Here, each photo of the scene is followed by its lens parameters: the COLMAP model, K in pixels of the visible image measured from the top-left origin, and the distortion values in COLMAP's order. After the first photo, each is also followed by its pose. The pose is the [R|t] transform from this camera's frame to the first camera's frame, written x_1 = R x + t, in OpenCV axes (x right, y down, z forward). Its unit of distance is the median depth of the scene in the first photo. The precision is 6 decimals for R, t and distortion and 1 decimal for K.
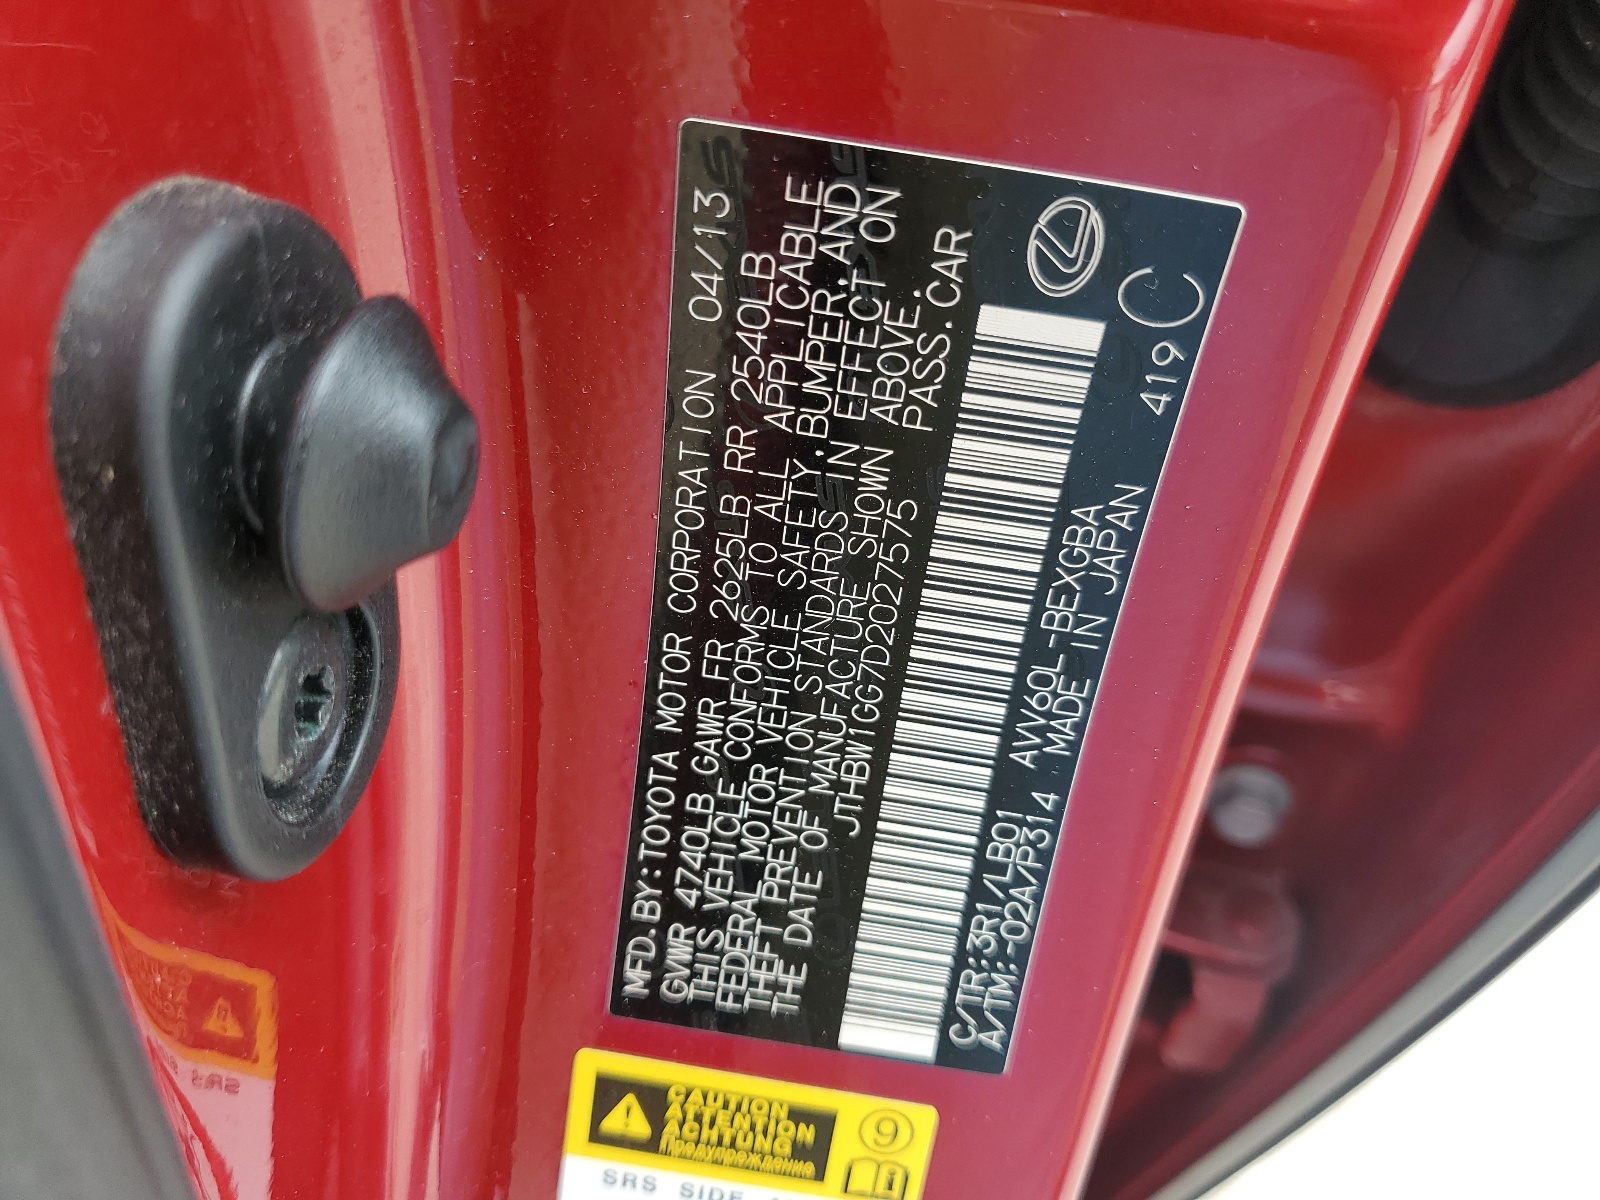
lens RADIAL K [[1219.6, 0, 800.5], [0, 1219.6, 596.1], [0, 0, 1]] dist [-0.006799, -0.004150]
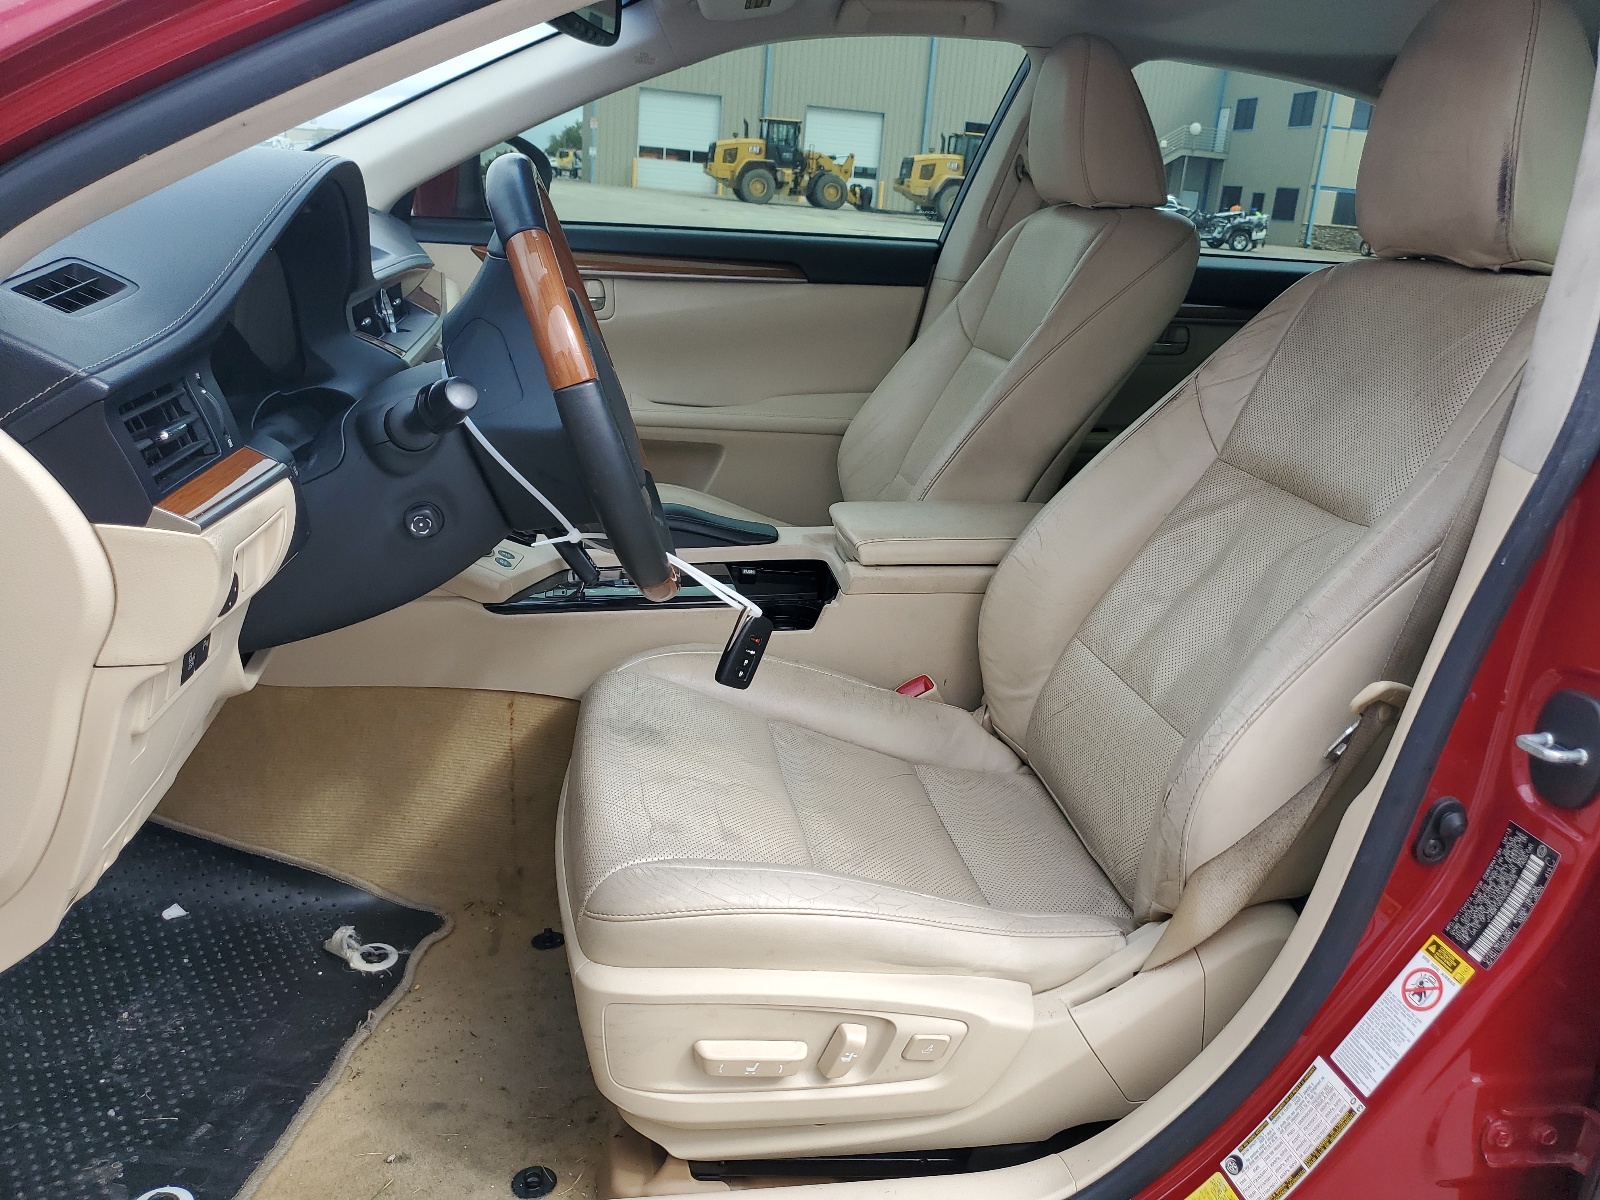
lens RADIAL K [[1219.6, 0, 802.4], [0, 1219.6, 599.3], [0, 0, 1]] dist [-0.006799, -0.004150]
pose [[0.337805, 0.233019, -0.911915, 4.513425], [-0.695681, 0.714409, -0.075153, 2.085157], [0.633969, 0.659789, 0.403438, -5.318269]]
